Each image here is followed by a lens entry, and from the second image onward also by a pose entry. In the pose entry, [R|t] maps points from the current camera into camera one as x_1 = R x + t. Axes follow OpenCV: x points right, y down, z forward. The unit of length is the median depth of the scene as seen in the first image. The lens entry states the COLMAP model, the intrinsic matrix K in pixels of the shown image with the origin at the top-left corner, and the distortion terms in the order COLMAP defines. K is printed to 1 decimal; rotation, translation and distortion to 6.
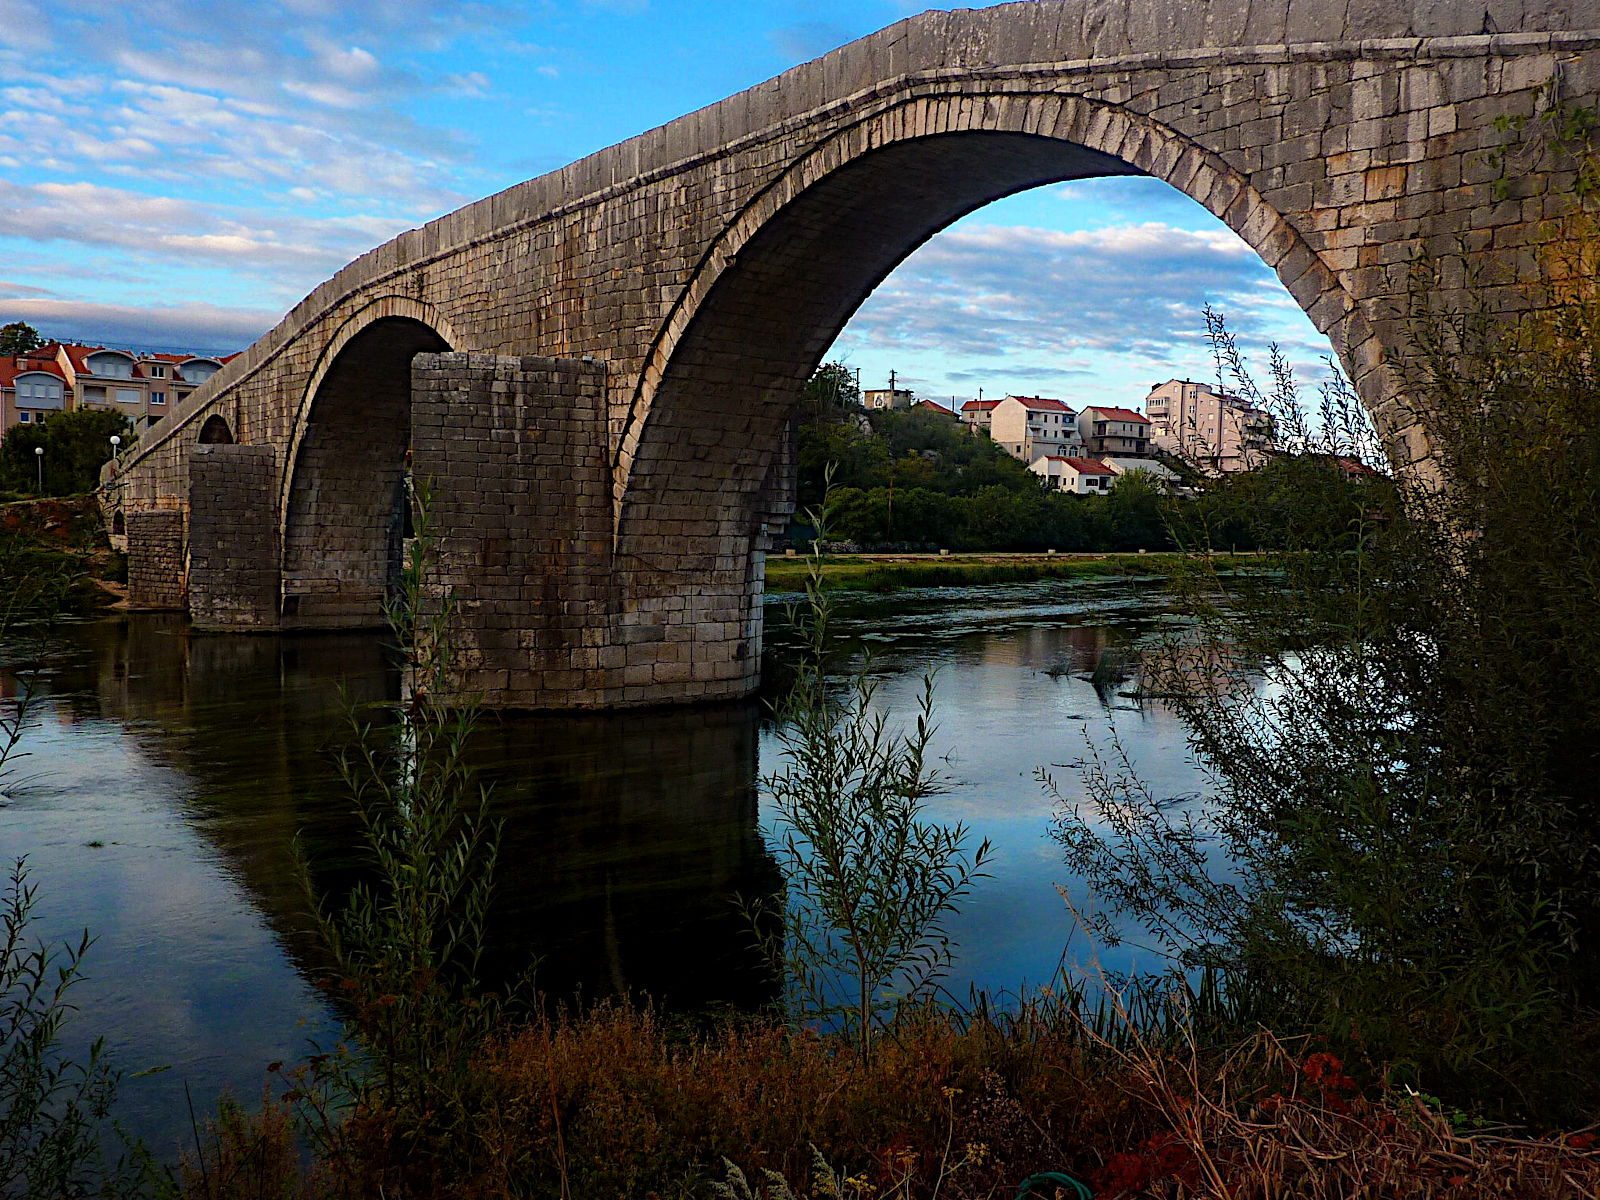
lens RADIAL K [[1319.2, 0, 795.5], [0, 1319.2, 597.6], [0, 0, 1]] dist [-0.003686, 0.011373]
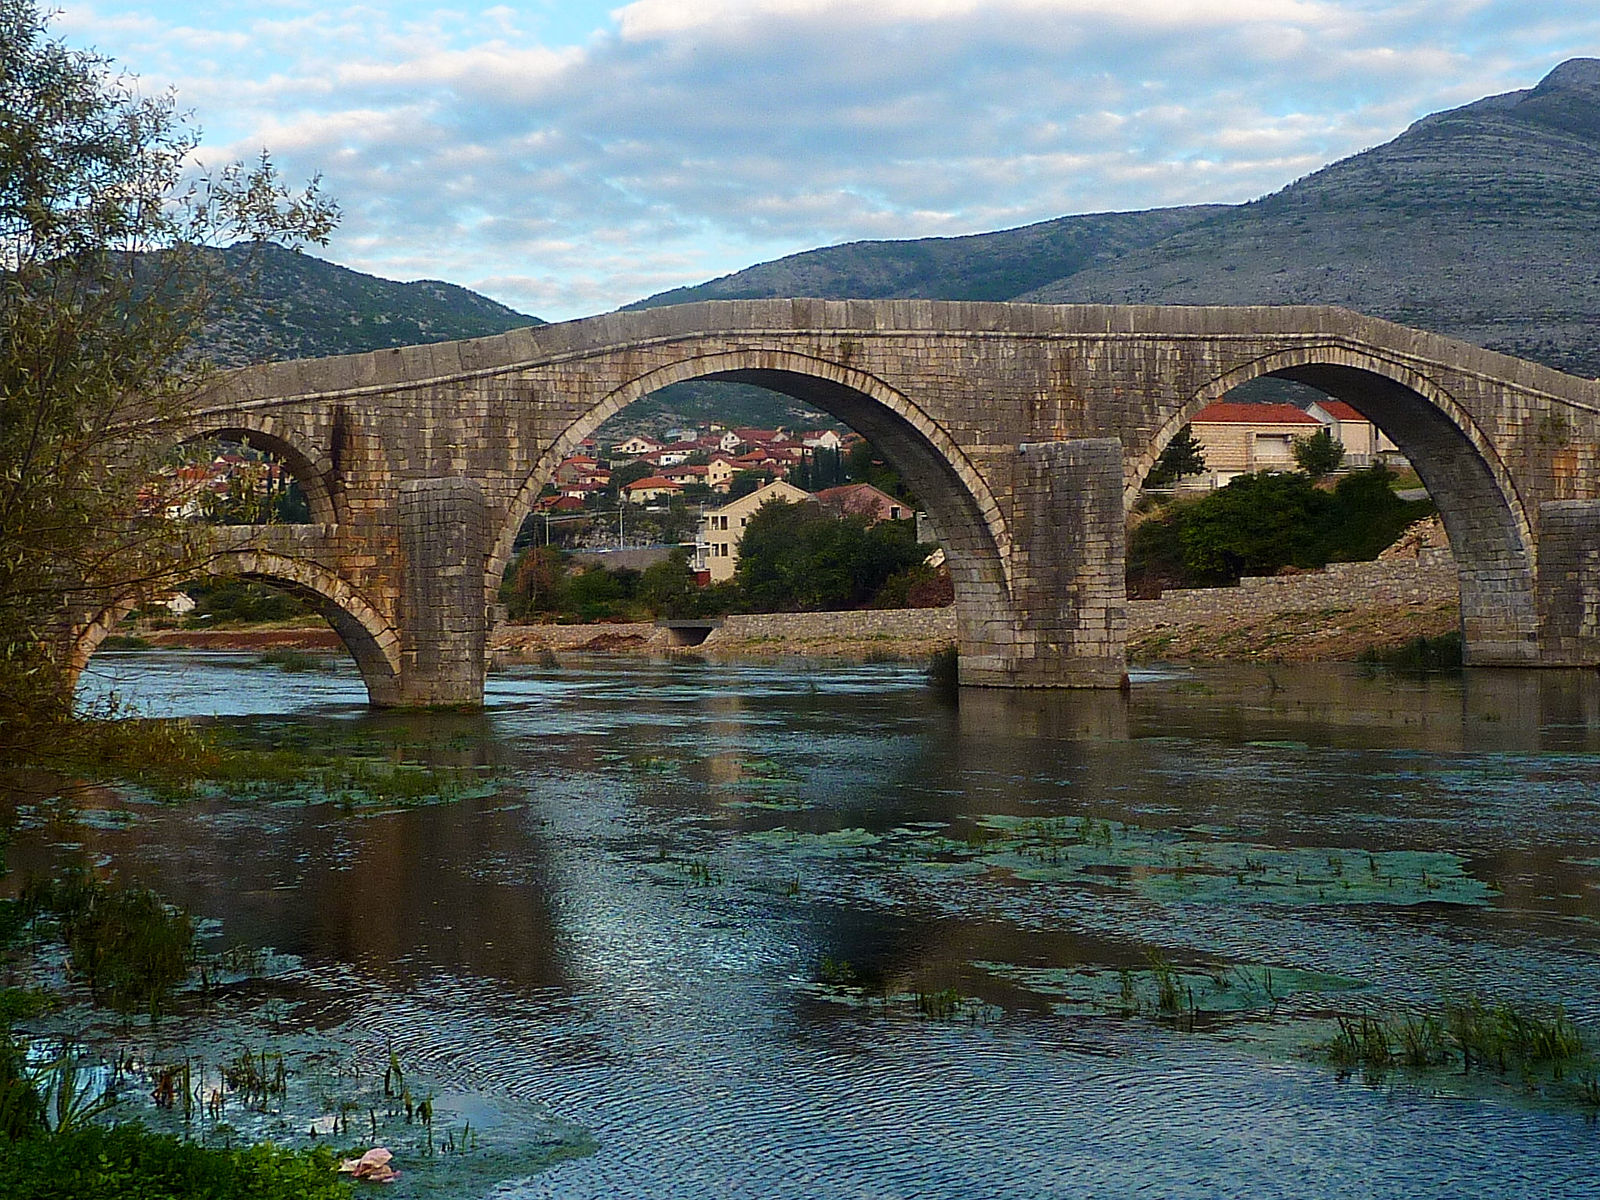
lens RADIAL K [[2181.2, 0, 797.5], [0, 2181.2, 602.5], [0, 0, 1]] dist [0.062820, 0.000000]
pose [[0.279901, -0.033829, 0.959433, -2.606914], [0.072385, 0.997278, 0.014047, -0.062265], [-0.957296, 0.065517, 0.281588, 0.643515]]
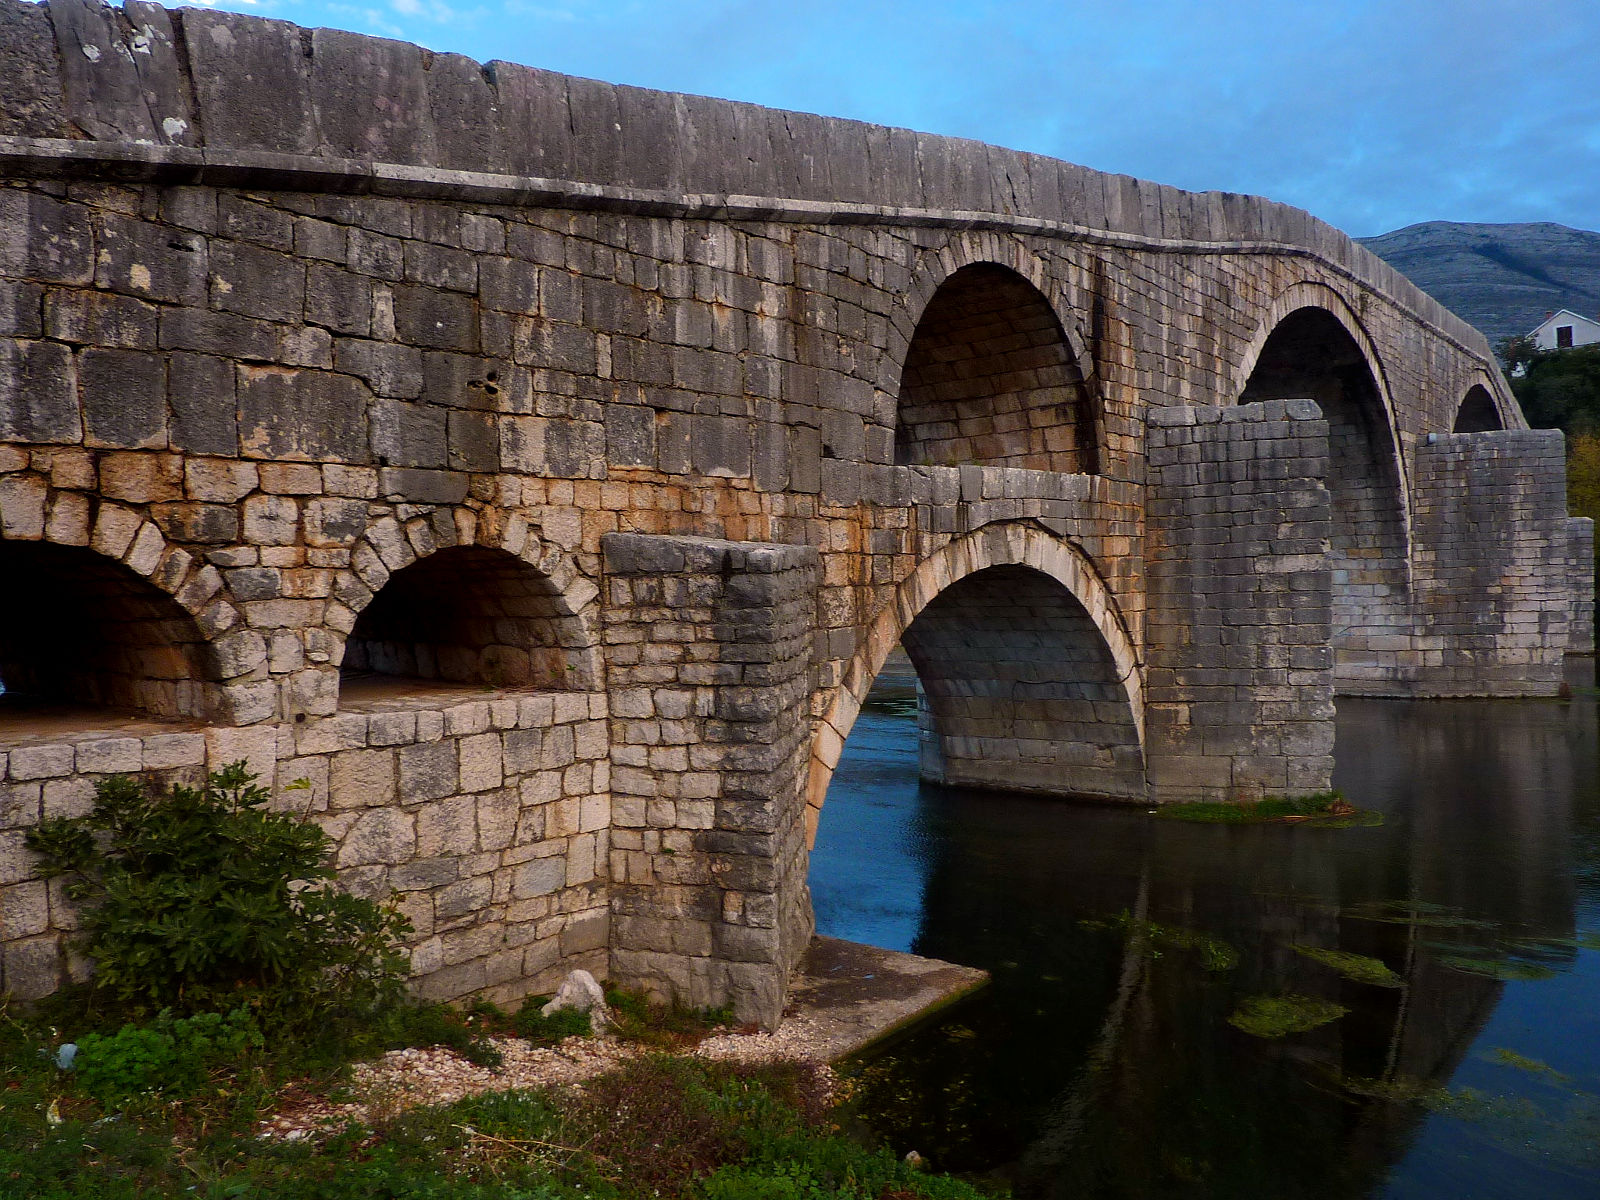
lens RADIAL K [[1185.3, 0, 803.9], [0, 1185.3, 603.5], [0, 0, 1]] dist [-0.036587, -0.004581]
pose [[-0.135600, -0.037575, 0.990051, -1.351291], [0.068144, 0.996560, 0.047155, -0.111426], [-0.988417, 0.073860, -0.132573, 1.842454]]
